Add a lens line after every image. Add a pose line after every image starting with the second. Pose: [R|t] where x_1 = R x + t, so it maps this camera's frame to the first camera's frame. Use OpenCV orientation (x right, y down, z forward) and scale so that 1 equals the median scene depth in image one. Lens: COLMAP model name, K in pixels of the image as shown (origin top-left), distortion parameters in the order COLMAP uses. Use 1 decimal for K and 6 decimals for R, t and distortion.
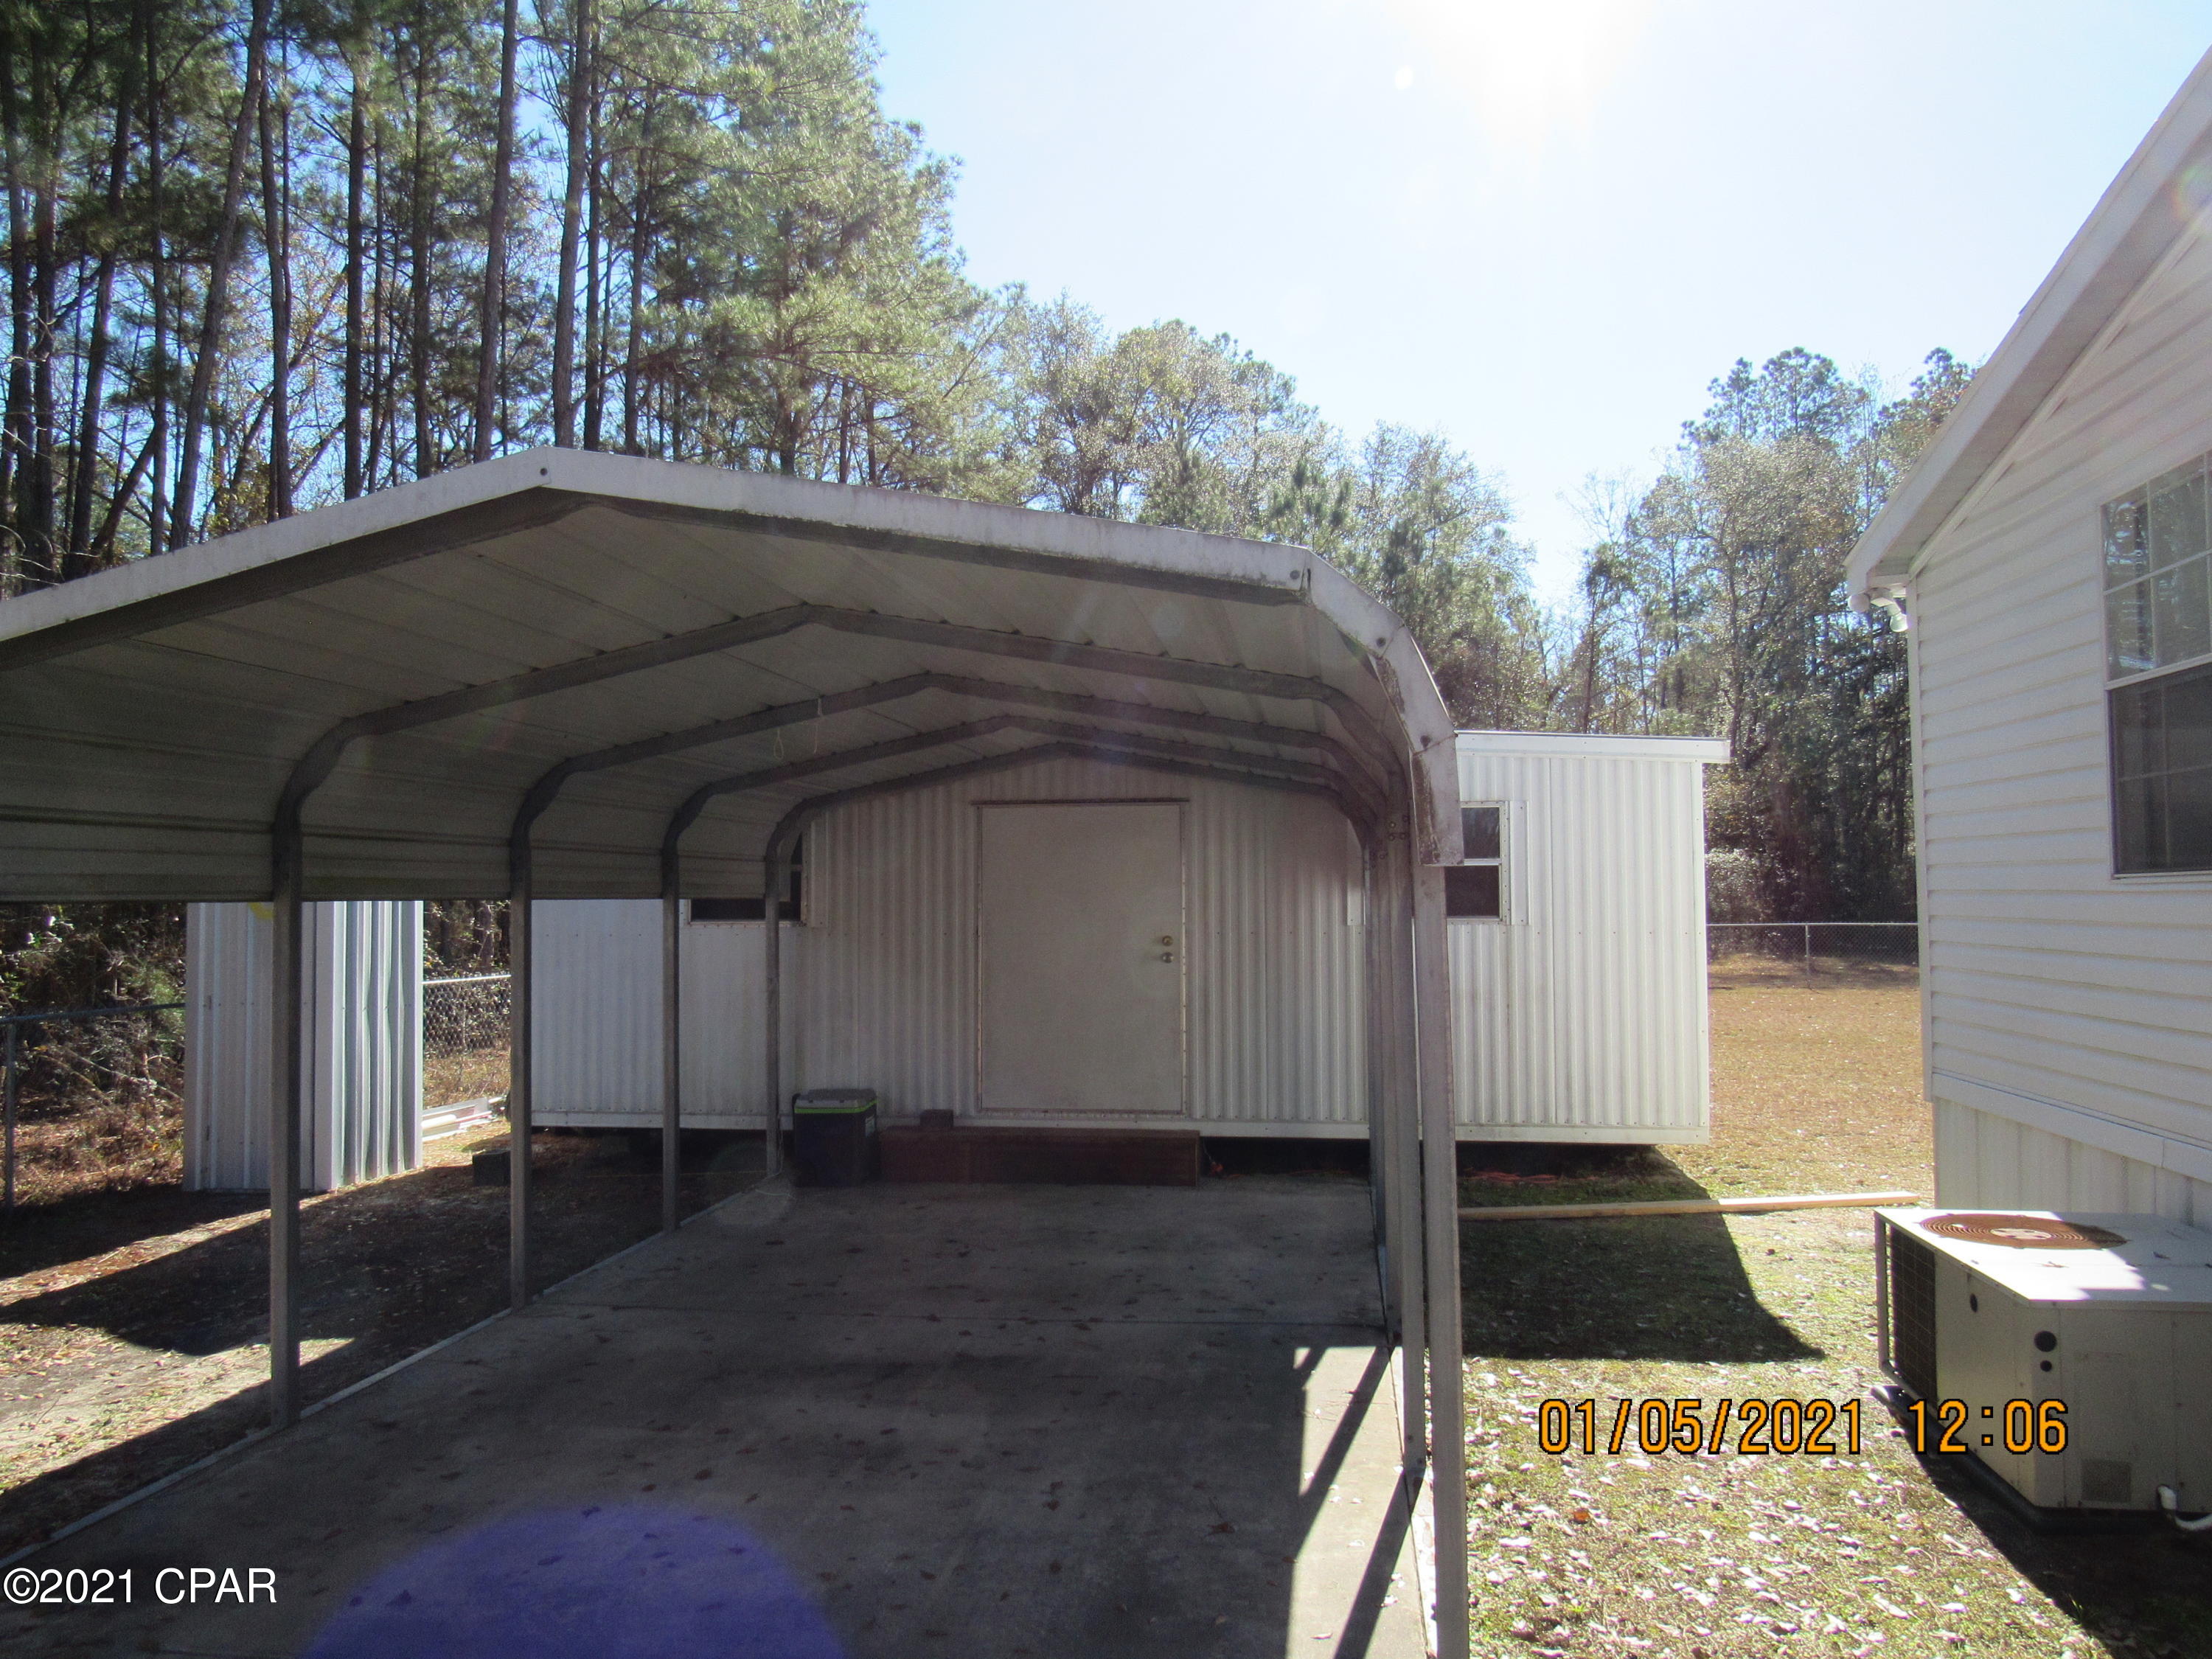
lens RADIAL K [[1606.2, 0, 1116.6], [0, 1606.2, 852.6], [0, 0, 1]] dist [-0.014576, 0.007807]
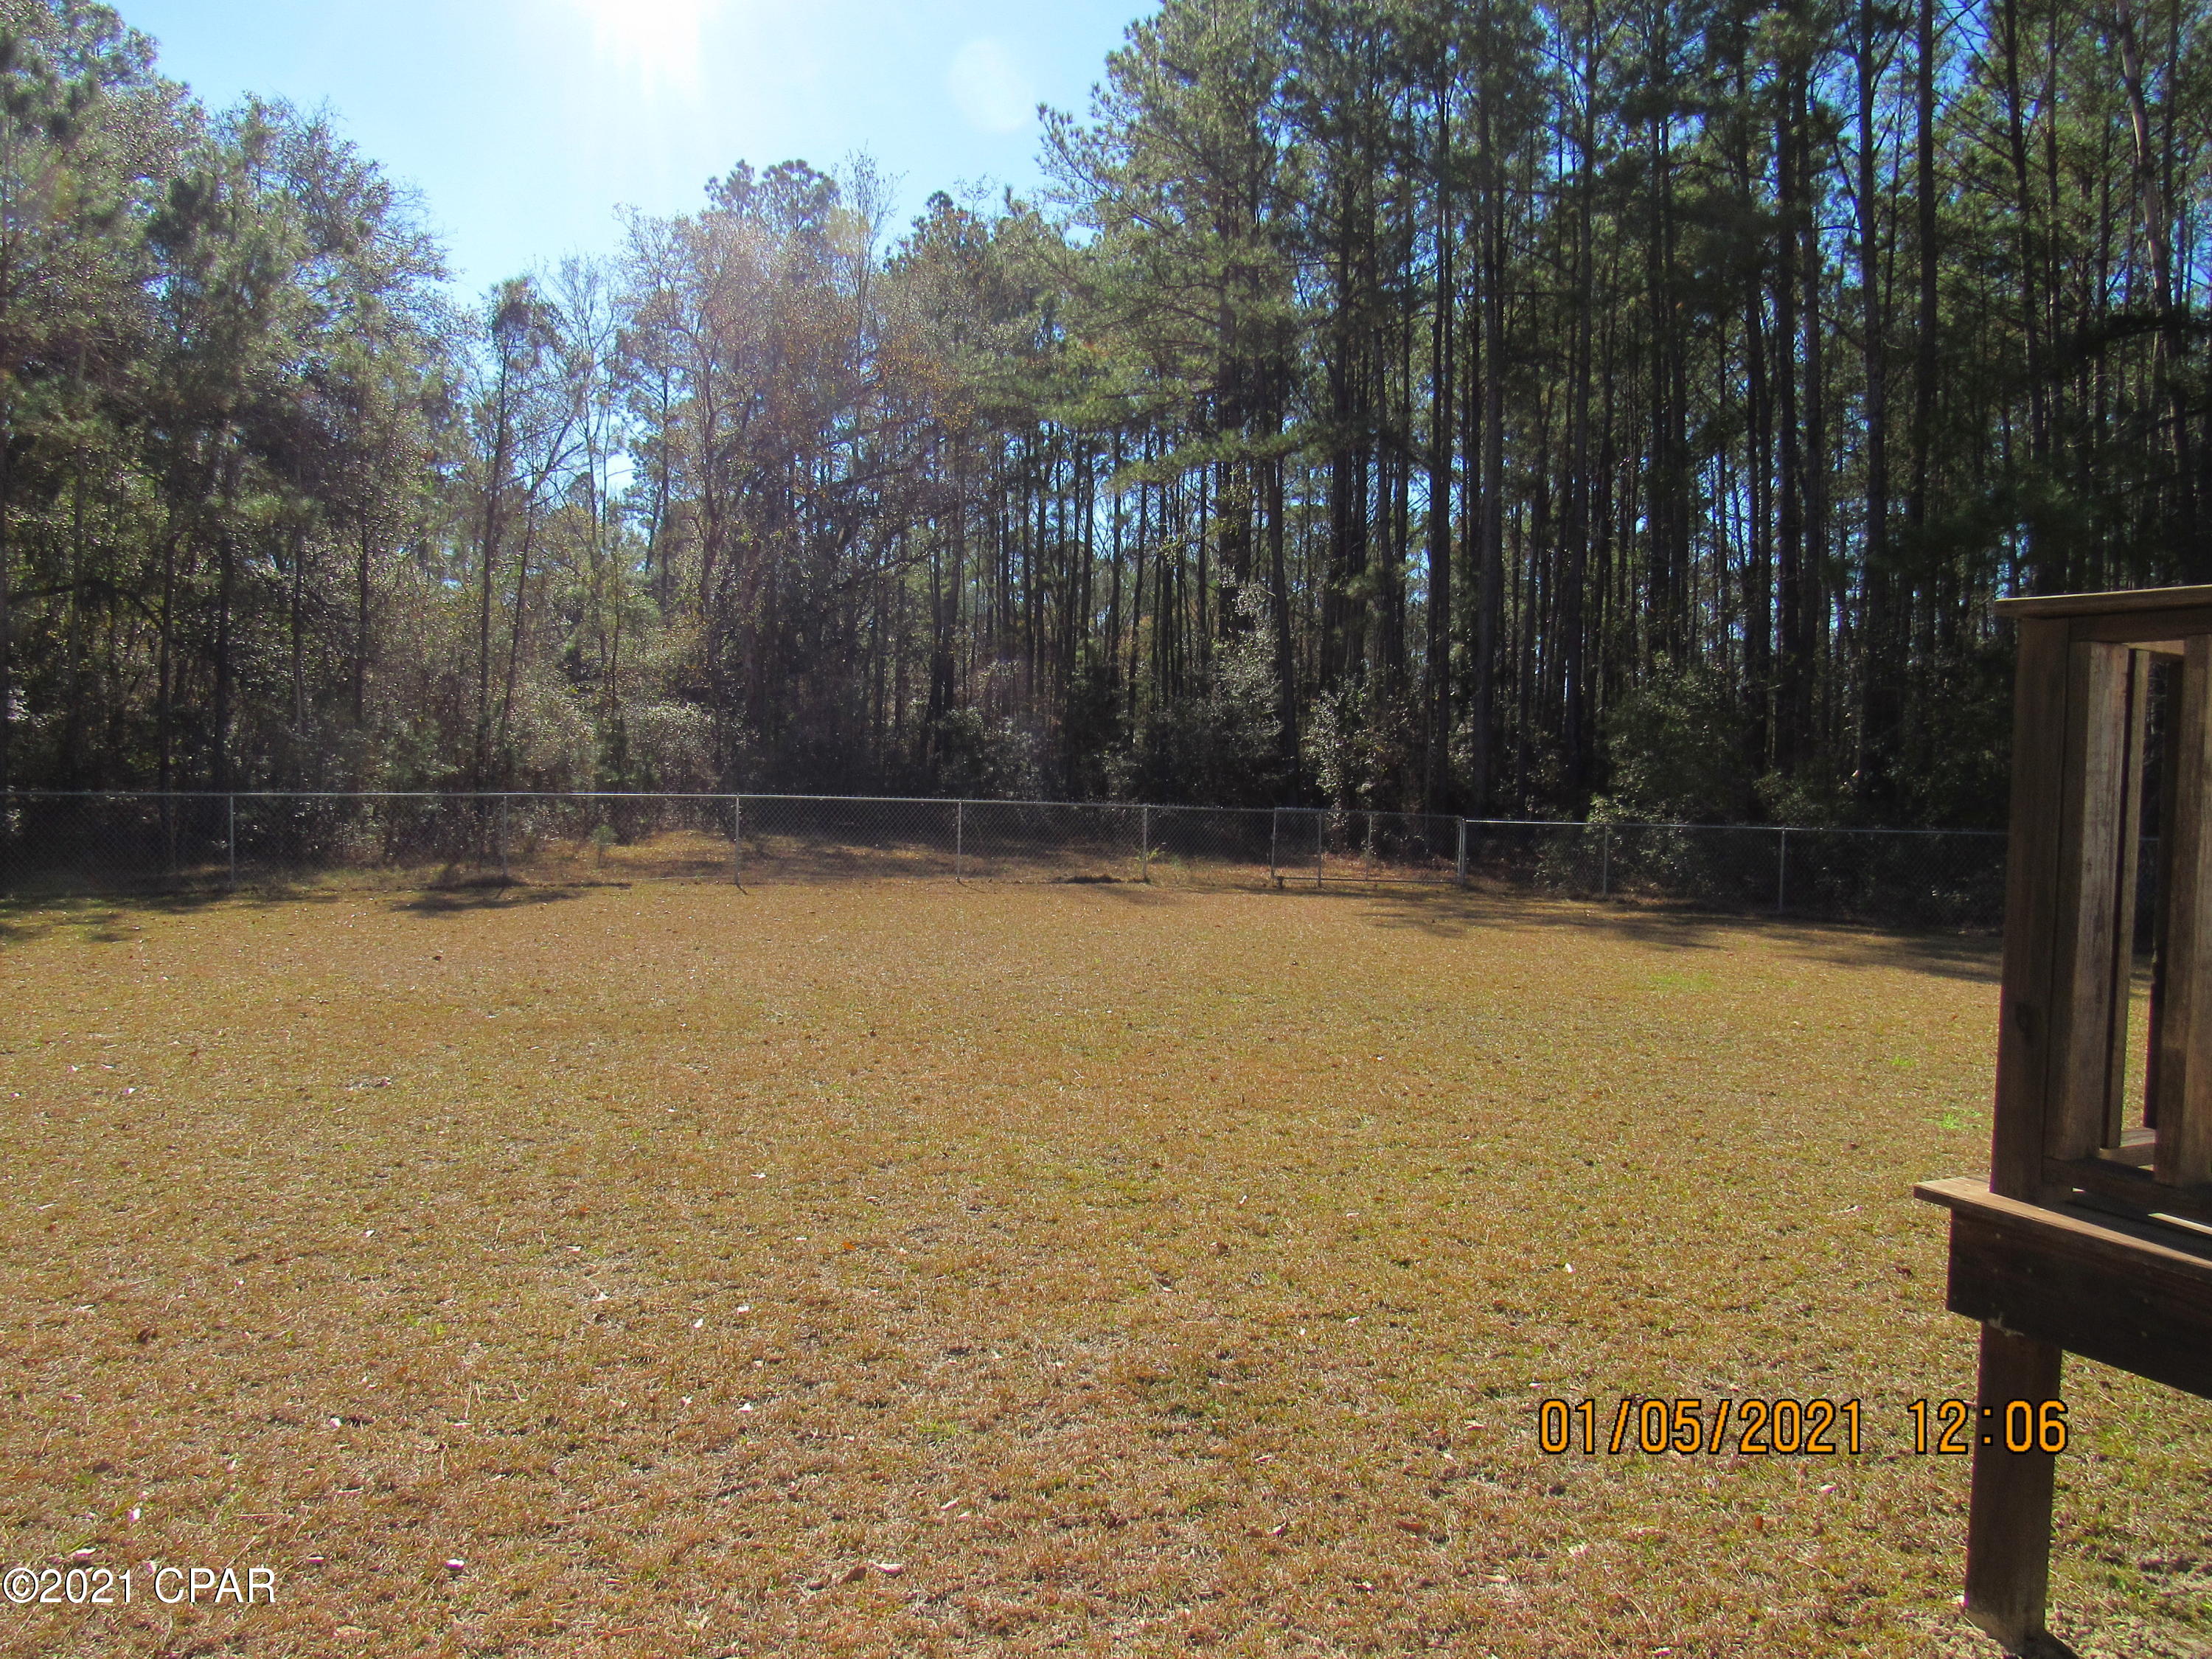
lens RADIAL K [[1606.2, 0, 1114.0], [0, 1606.2, 837.2], [0, 0, 1]] dist [-0.014576, 0.007807]
pose [[0.829036, 0.008164, 0.559135, 0.070402], [-0.048542, 0.997170, 0.057415, 0.005525], [-0.557084, -0.074740, 0.827086, 0.126607]]
